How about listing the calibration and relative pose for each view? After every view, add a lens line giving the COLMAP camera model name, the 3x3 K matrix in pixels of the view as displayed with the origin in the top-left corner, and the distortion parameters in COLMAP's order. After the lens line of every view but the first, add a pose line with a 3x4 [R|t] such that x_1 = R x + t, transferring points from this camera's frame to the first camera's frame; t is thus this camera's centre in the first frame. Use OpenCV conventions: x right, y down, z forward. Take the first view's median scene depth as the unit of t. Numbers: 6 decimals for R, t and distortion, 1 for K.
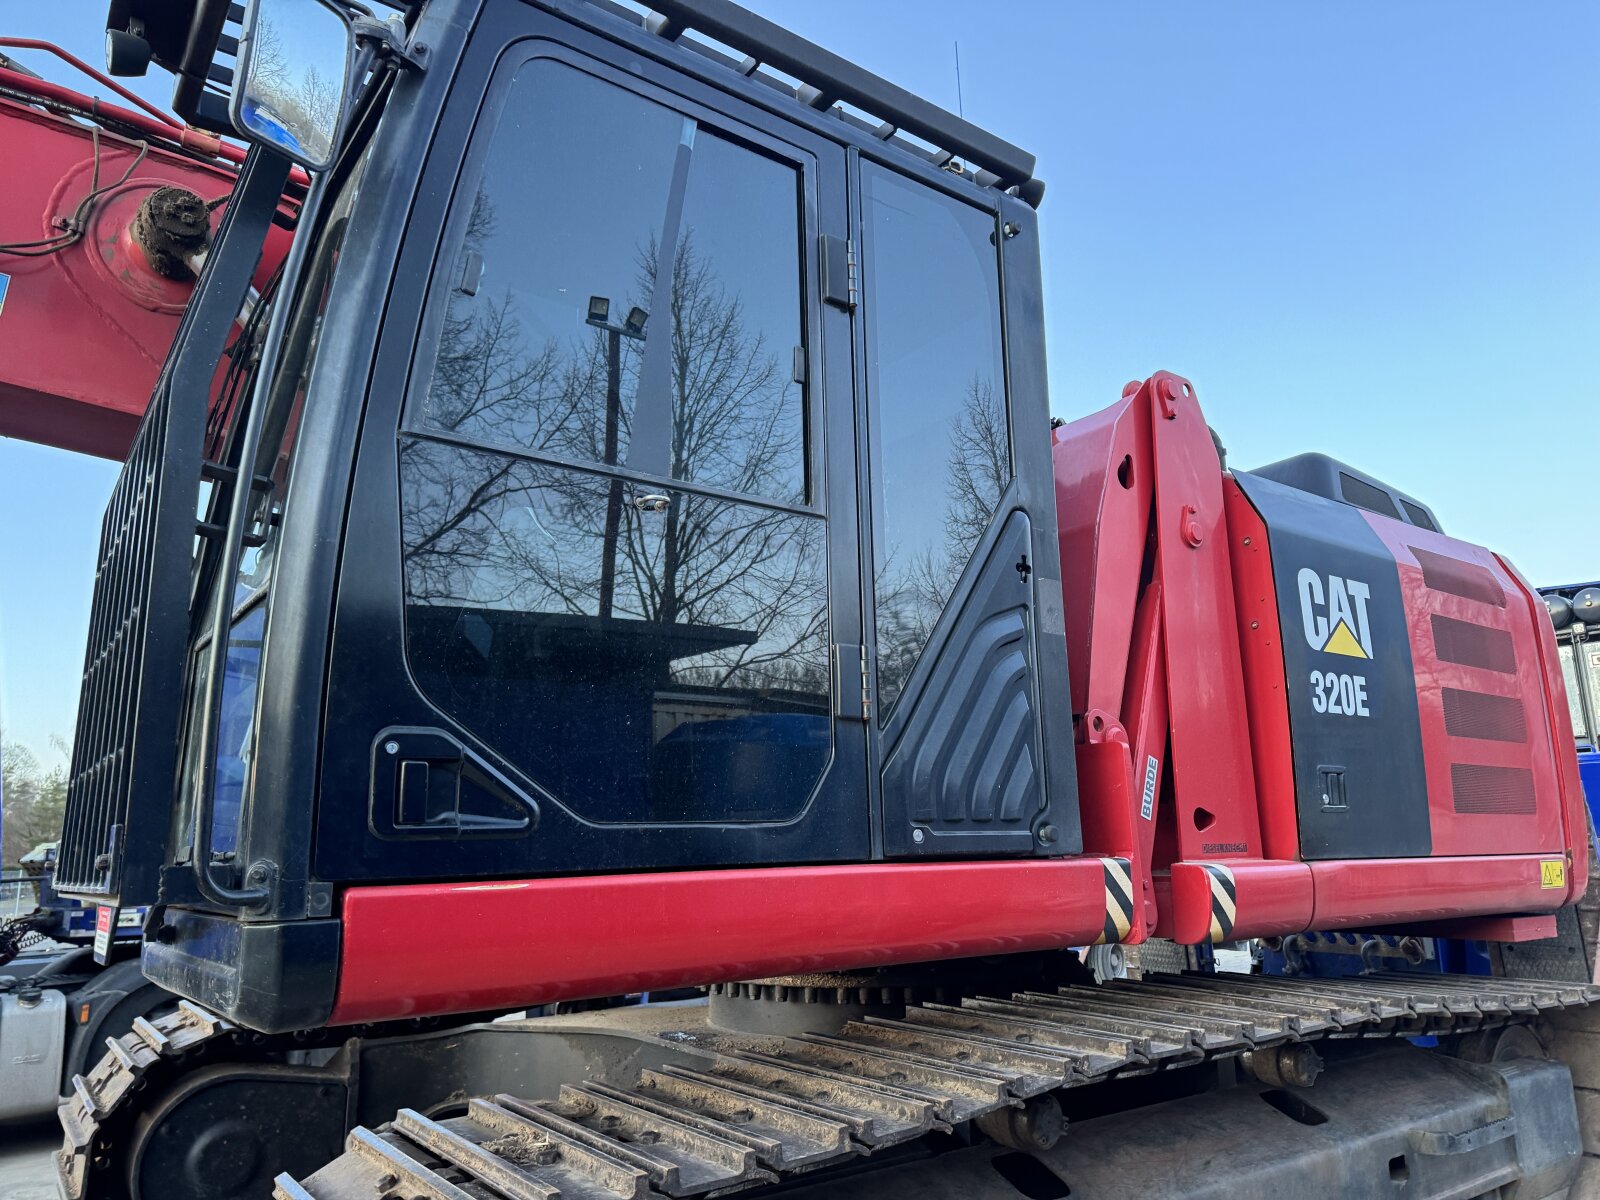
lens RADIAL K [[1133.1, 0, 788.0], [0, 1133.1, 598.3], [0, 0, 1]] dist [0.047303, -0.048211]
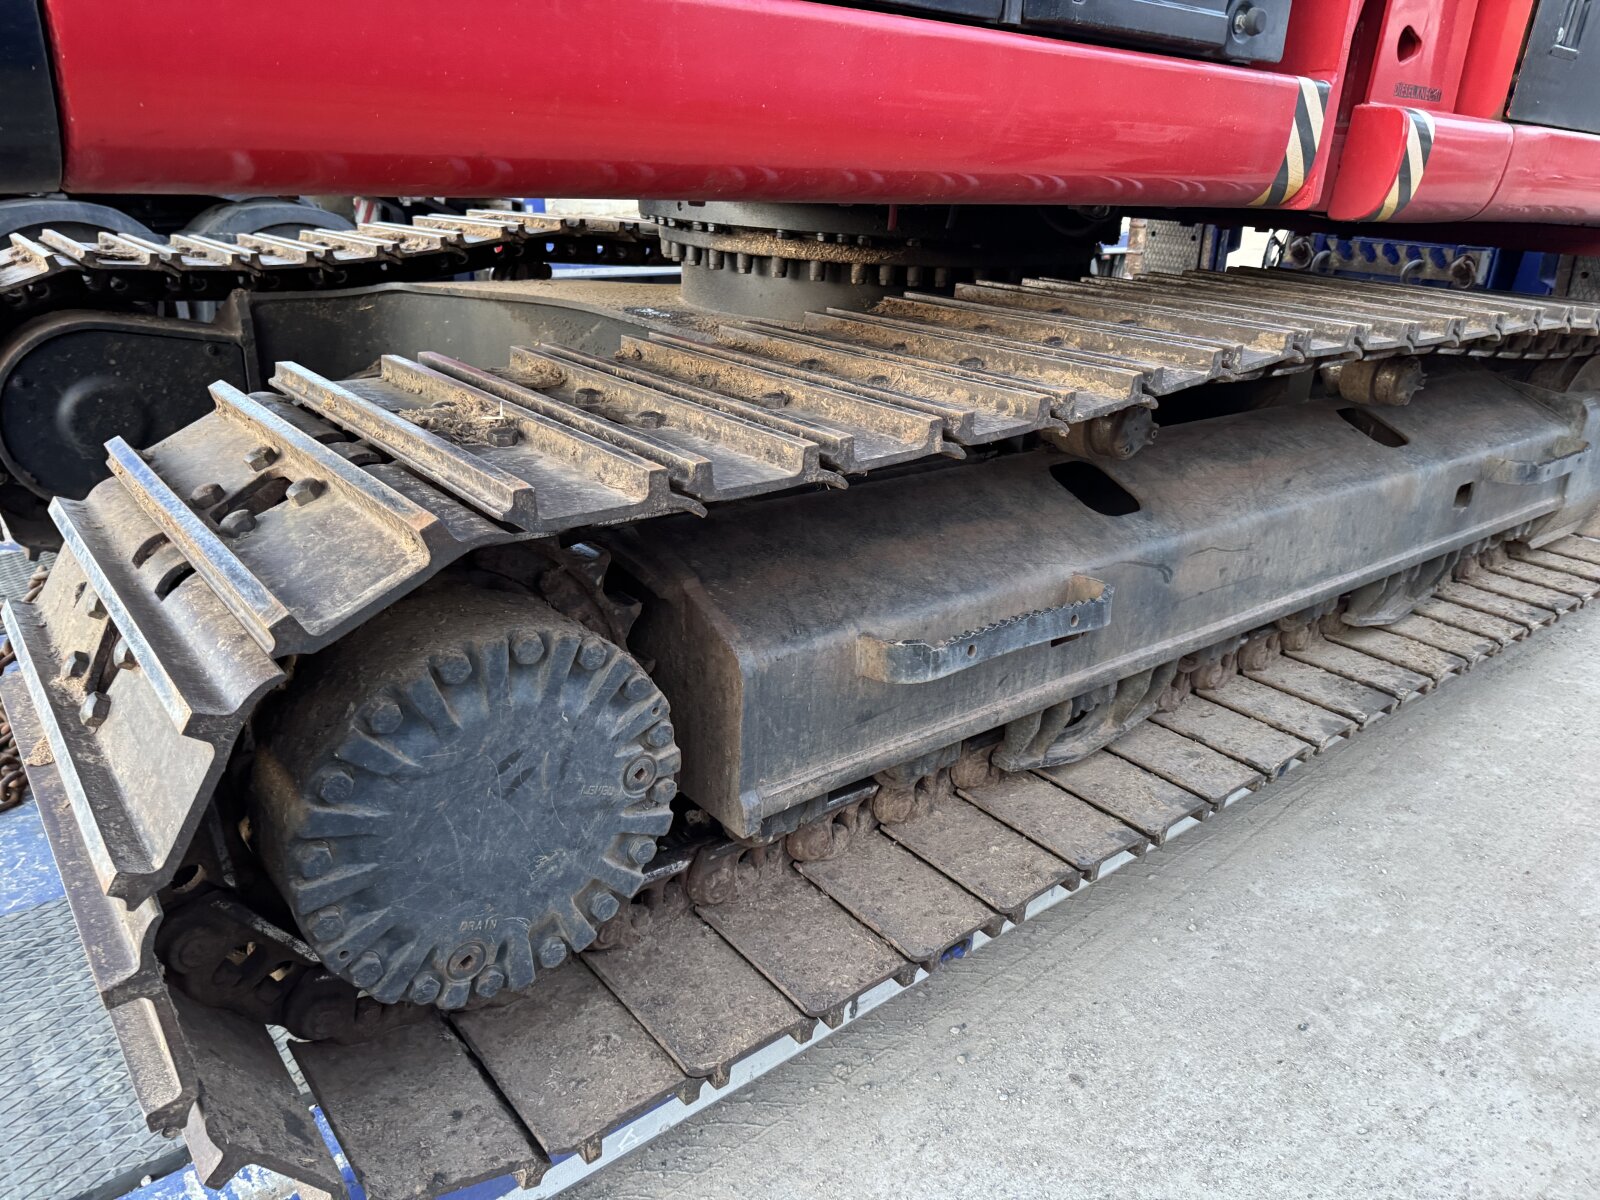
lens RADIAL K [[1114.7, 0, 800.6], [0, 1114.7, 644.1], [0, 0, 1]] dist [0.054822, -0.077356]
pose [[0.995812, 0.034595, 0.084622, -0.072316], [-0.077519, 0.810196, 0.581010, 0.157030], [-0.048460, -0.585137, 0.809485, 0.317868]]
